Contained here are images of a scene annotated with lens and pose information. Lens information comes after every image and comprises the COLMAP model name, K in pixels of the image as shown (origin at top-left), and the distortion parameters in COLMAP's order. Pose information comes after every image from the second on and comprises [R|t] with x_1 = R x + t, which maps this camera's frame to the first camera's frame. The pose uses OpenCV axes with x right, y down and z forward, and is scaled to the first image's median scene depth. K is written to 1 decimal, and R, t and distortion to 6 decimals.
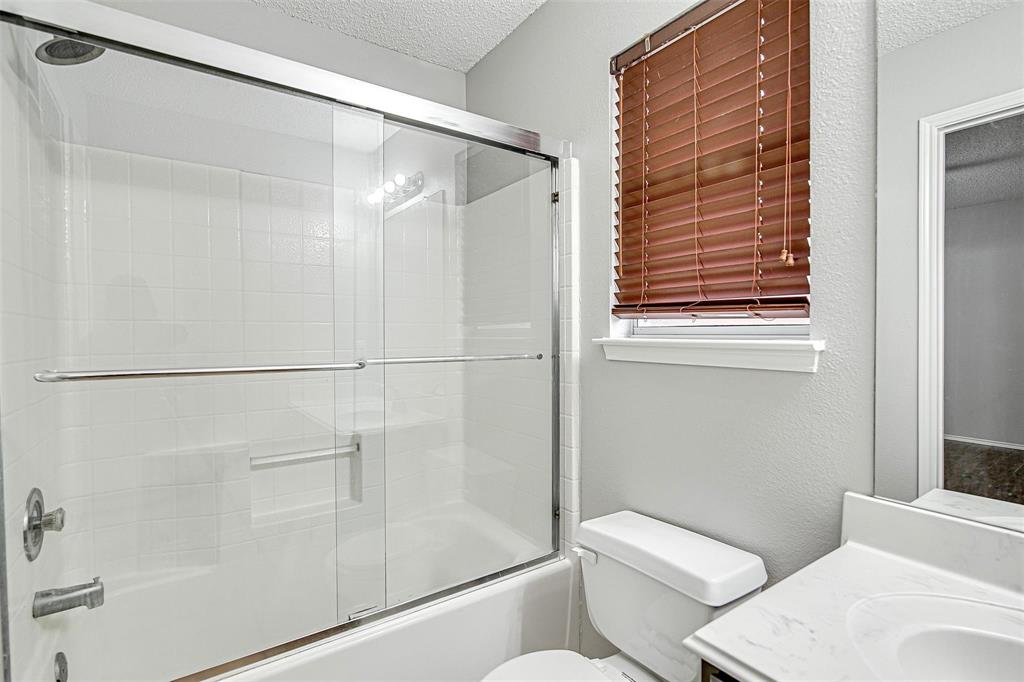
lens RADIAL K [[486.3, 0, 512.0], [0, 486.3, 341.0], [0, 0, 1]] dist [-0.001001, 0.000003]
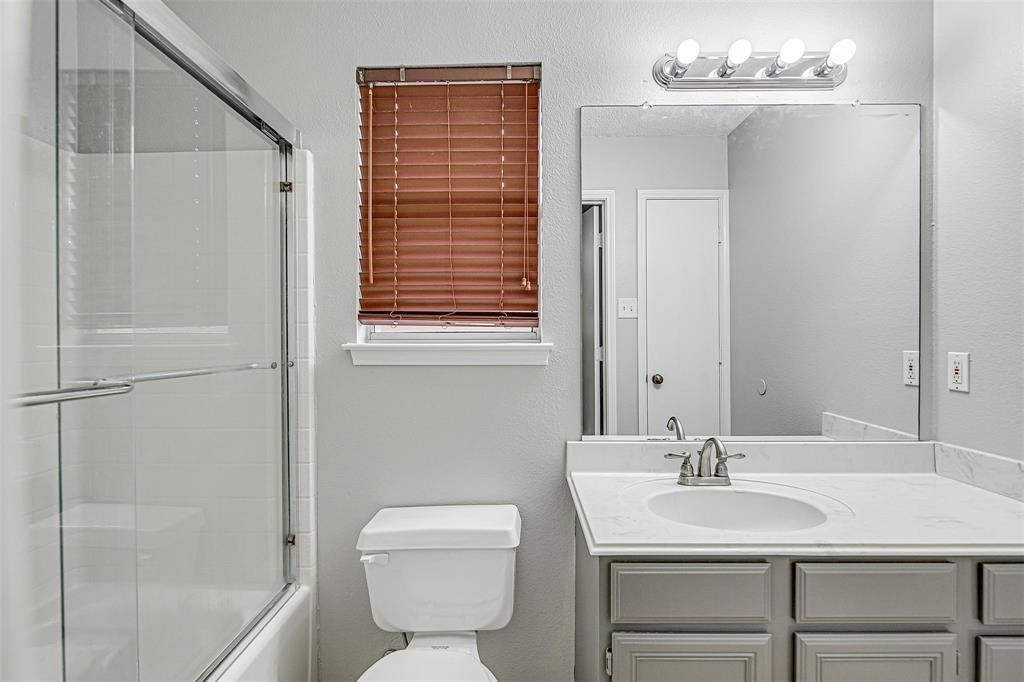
lens RADIAL K [[486.3, 0, 512.0], [0, 486.3, 341.0], [0, 0, 1]] dist [-0.001001, 0.000003]
pose [[0.588683, -0.004464, 0.808351, -0.445198], [0.015993, 0.999853, -0.006125, 0.000290], [-0.808205, 0.016534, 0.588669, 0.159218]]
